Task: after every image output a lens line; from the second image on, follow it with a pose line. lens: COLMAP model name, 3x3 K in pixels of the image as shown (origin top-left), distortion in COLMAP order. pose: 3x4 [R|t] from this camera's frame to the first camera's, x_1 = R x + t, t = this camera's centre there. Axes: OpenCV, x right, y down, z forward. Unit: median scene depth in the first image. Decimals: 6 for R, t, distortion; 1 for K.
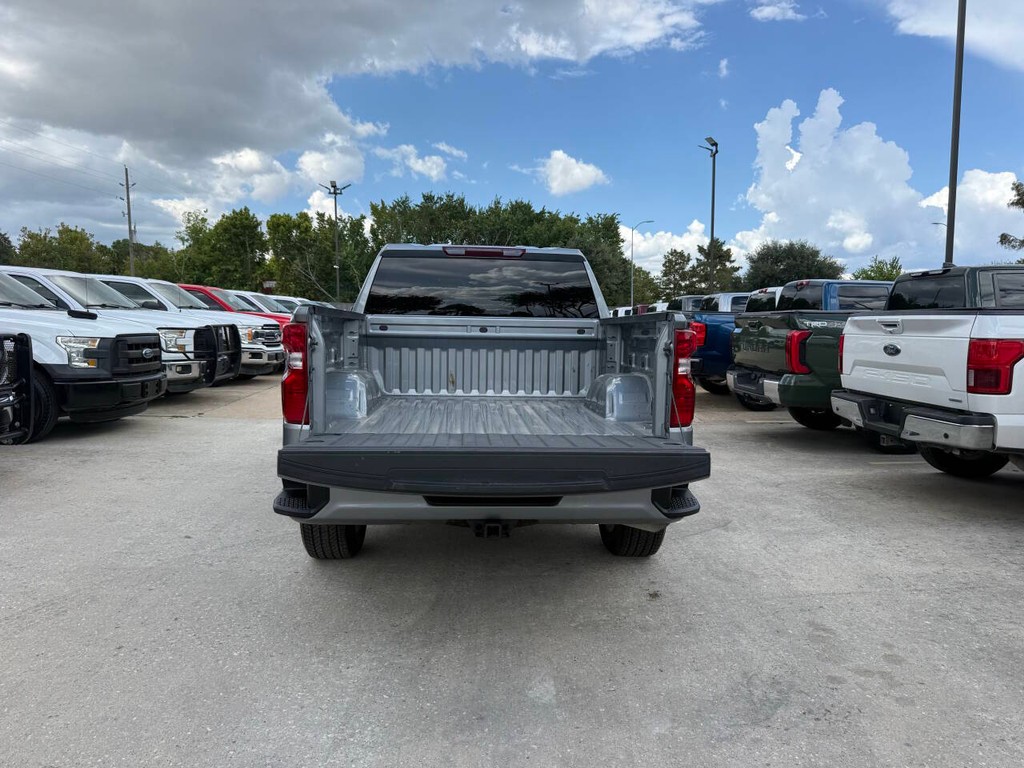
lens RADIAL K [[732.4, 0, 512.0], [0, 732.4, 384.0], [0, 0, 1]] dist [0.023392, -0.026007]
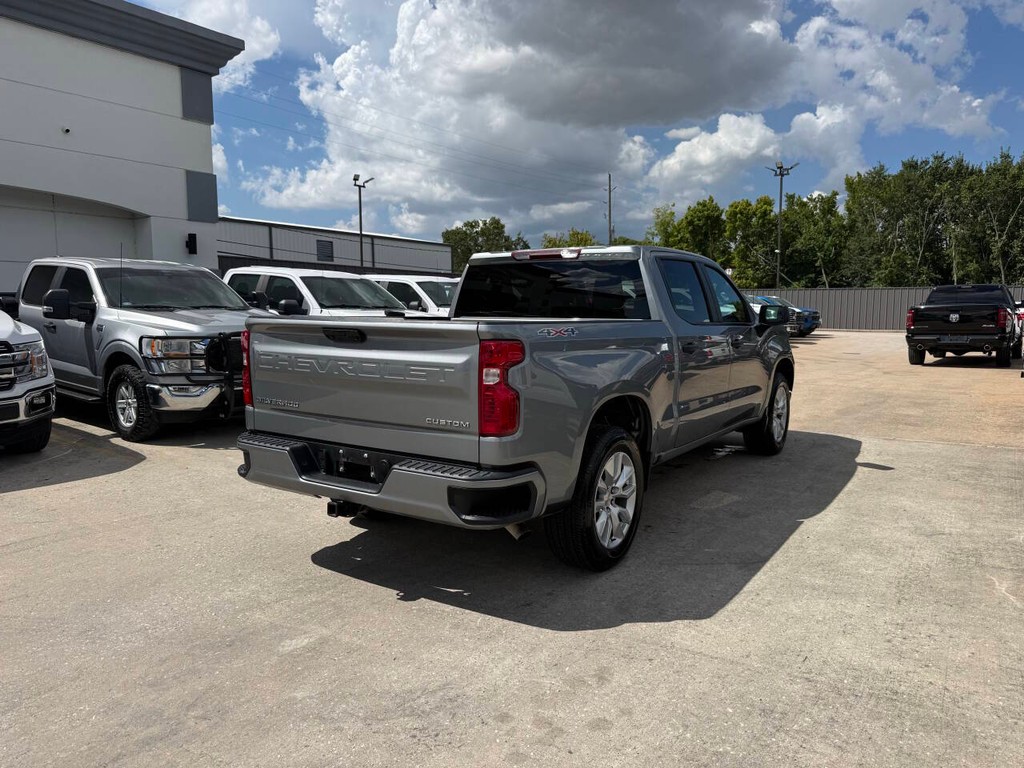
lens RADIAL K [[725.4, 0, 498.9], [0, 725.4, 385.9], [0, 0, 1]] dist [0.051166, -0.066704]
pose [[0.787362, 0.052677, -0.614236, 0.679511], [-0.038752, 0.998601, 0.035965, -0.037815], [0.615272, -0.004515, 0.788302, 0.179823]]
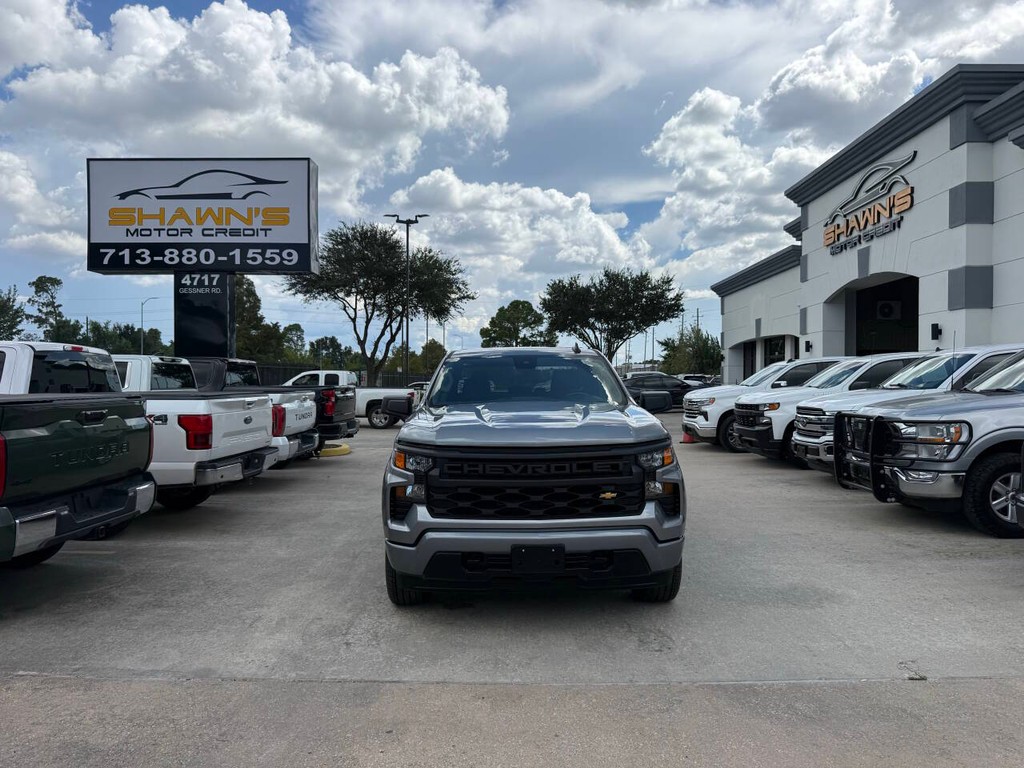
lens RADIAL K [[720.9, 0, 511.2], [0, 720.9, 386.3], [0, 0, 1]] dist [0.105850, -0.200416]
pose [[-0.998548, -0.006086, 0.053533, -0.133961], [-0.001322, 0.996069, 0.088573, -0.322852], [-0.053862, 0.088374, -0.994630, 3.210927]]
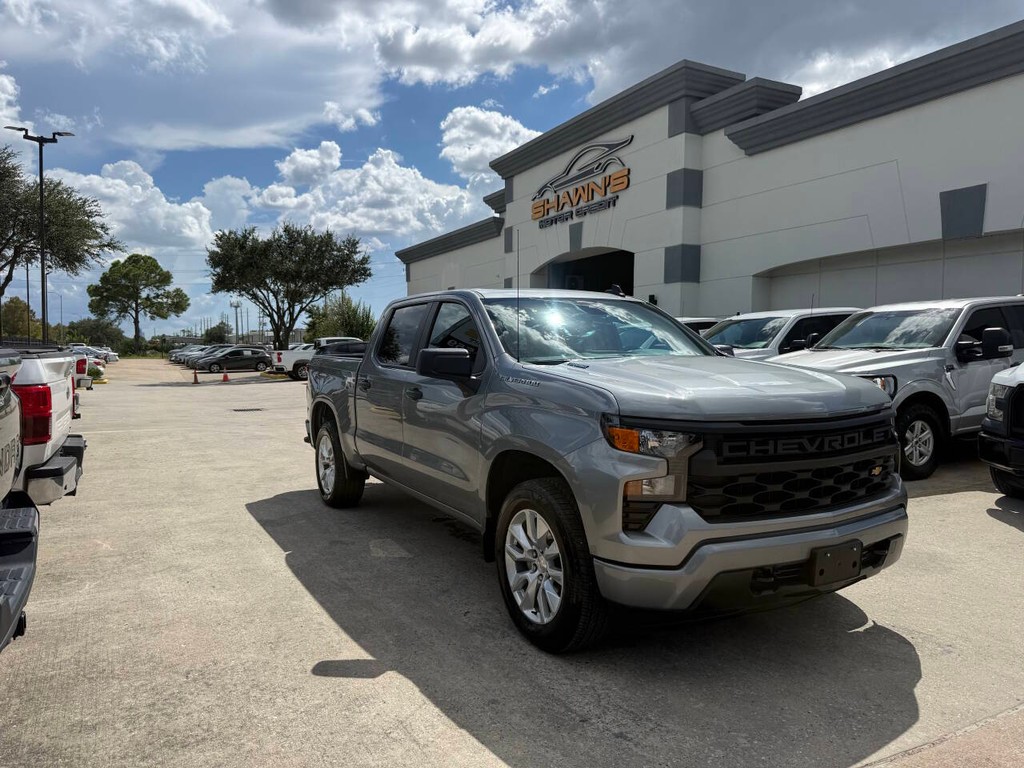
lens RADIAL K [[722.8, 0, 512.0], [0, 722.8, 384.0], [0, 0, 1]] dist [0.034483, -0.042183]
pose [[-0.902137, 0.012375, -0.431271, 0.529125], [-0.042681, 0.992126, 0.117747, -0.248932], [0.429333, 0.124631, -0.894506, 2.713310]]
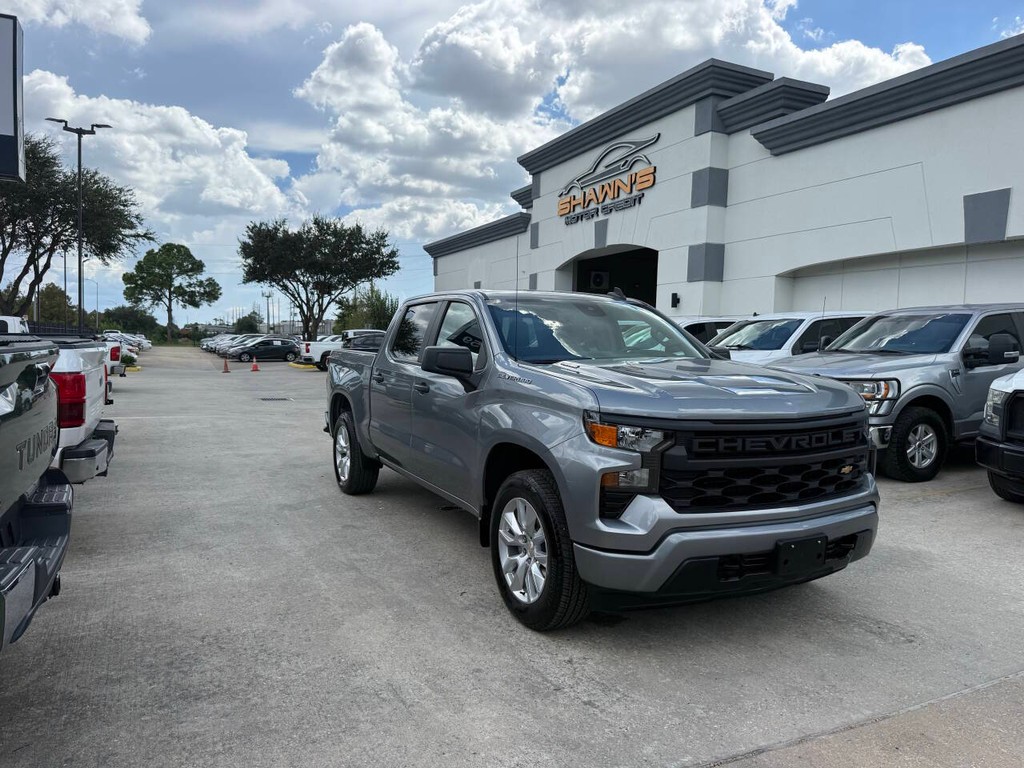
lens RADIAL K [[724.3, 0, 517.6], [0, 724.3, 380.9], [0, 0, 1]] dist [0.054424, -0.071782]
pose [[-0.915061, -0.004309, -0.403291, 0.520173], [-0.058720, 0.990711, 0.122649, -0.263037], [0.399017, 0.135912, -0.906815, 2.795109]]
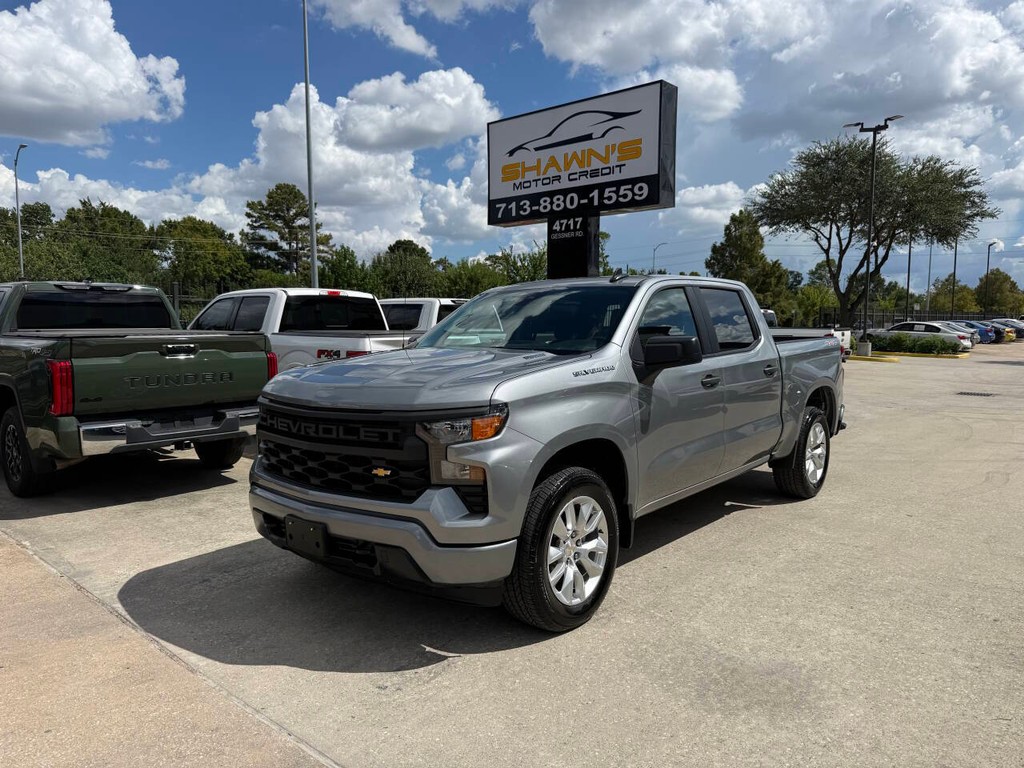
lens RADIAL K [[717.1, 0, 501.8], [0, 717.1, 390.6], [0, 0, 1]] dist [0.088092, -0.134099]
pose [[-0.718537, -0.072325, 0.691718, -0.875066], [0.052505, 0.986099, 0.157646, -0.278125], [-0.693504, 0.149593, -0.704751, 2.611675]]
